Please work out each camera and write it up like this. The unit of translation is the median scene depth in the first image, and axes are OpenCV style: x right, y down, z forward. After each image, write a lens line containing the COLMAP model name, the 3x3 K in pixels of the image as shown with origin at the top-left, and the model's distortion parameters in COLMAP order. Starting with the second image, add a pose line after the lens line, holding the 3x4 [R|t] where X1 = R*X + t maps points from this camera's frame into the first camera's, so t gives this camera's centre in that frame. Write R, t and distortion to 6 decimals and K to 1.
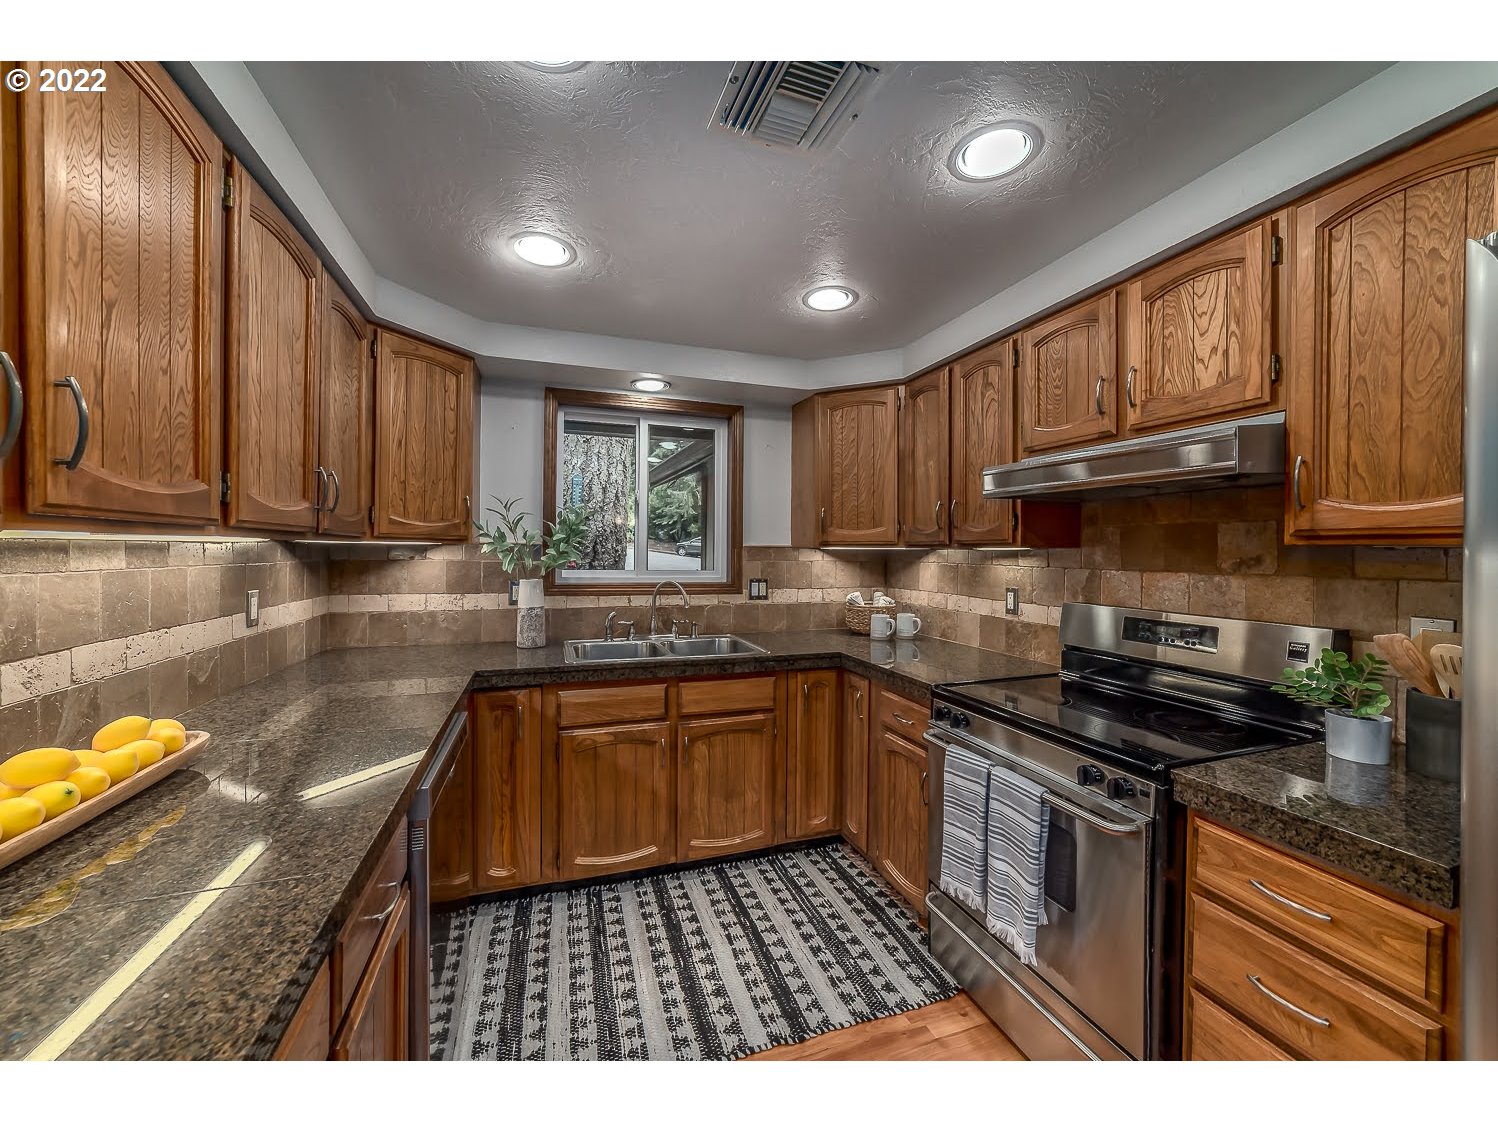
lens RADIAL K [[572.9, 0, 747.9], [0, 572.9, 555.7], [0, 0, 1]] dist [-0.018692, 0.006194]
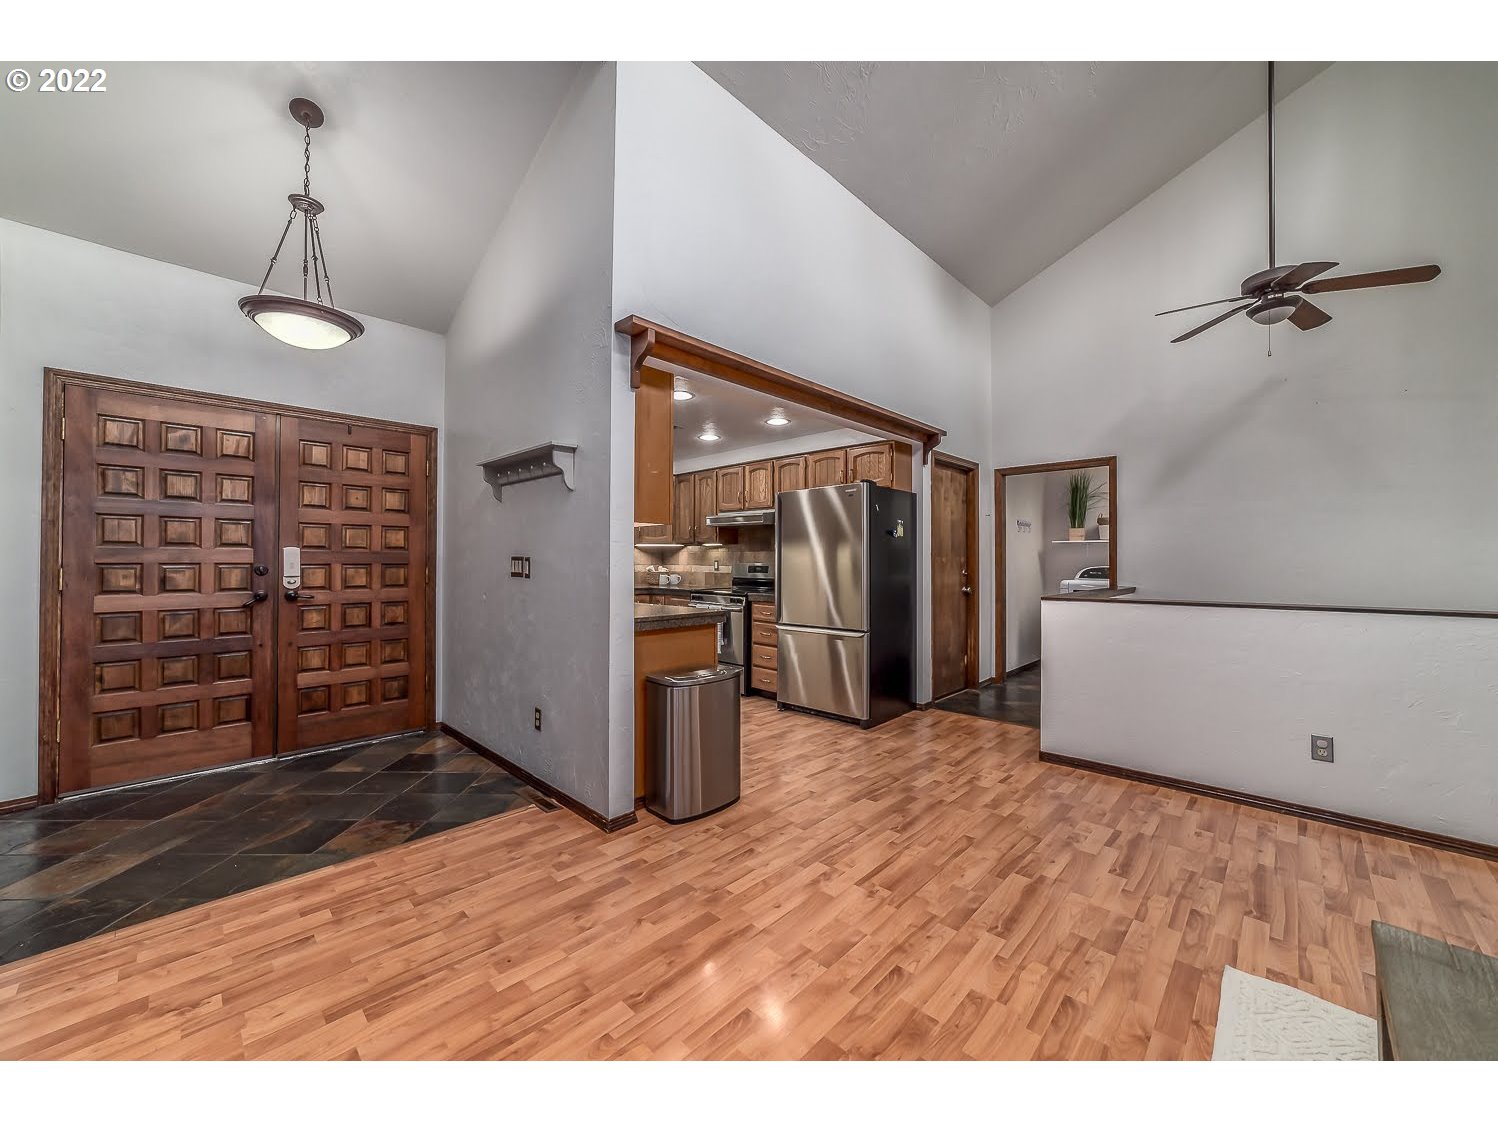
lens RADIAL K [[572.9, 0, 747.9], [0, 572.9, 555.7], [0, 0, 1]] dist [-0.018692, 0.006194]
pose [[0.892836, -0.000427, 0.450381, -0.617166], [0.005715, 0.999930, -0.010381, 0.068102], [-0.450345, 0.011843, 0.892776, -1.471709]]
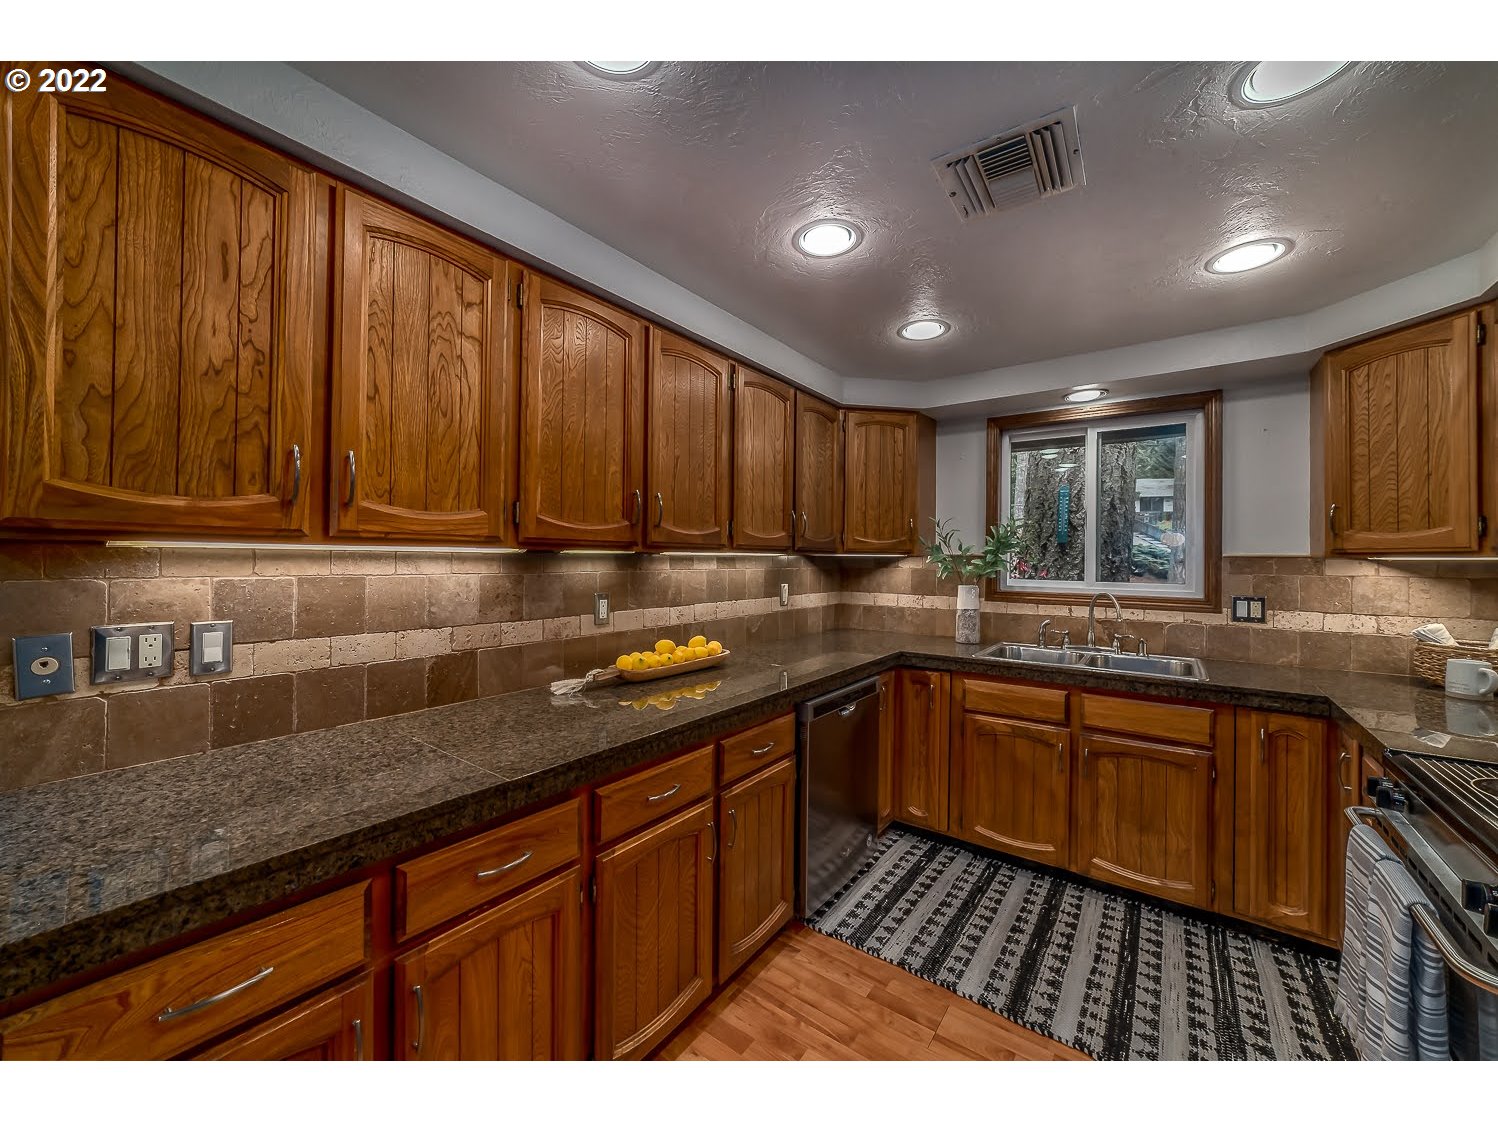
lens RADIAL K [[572.9, 0, 747.9], [0, 572.9, 555.7], [0, 0, 1]] dist [-0.018692, 0.006194]
pose [[0.568926, -0.006894, -0.822360, 0.392195], [-0.010212, 0.999829, -0.015446, 0.003354], [0.822325, 0.017186, 0.568758, -0.053016]]
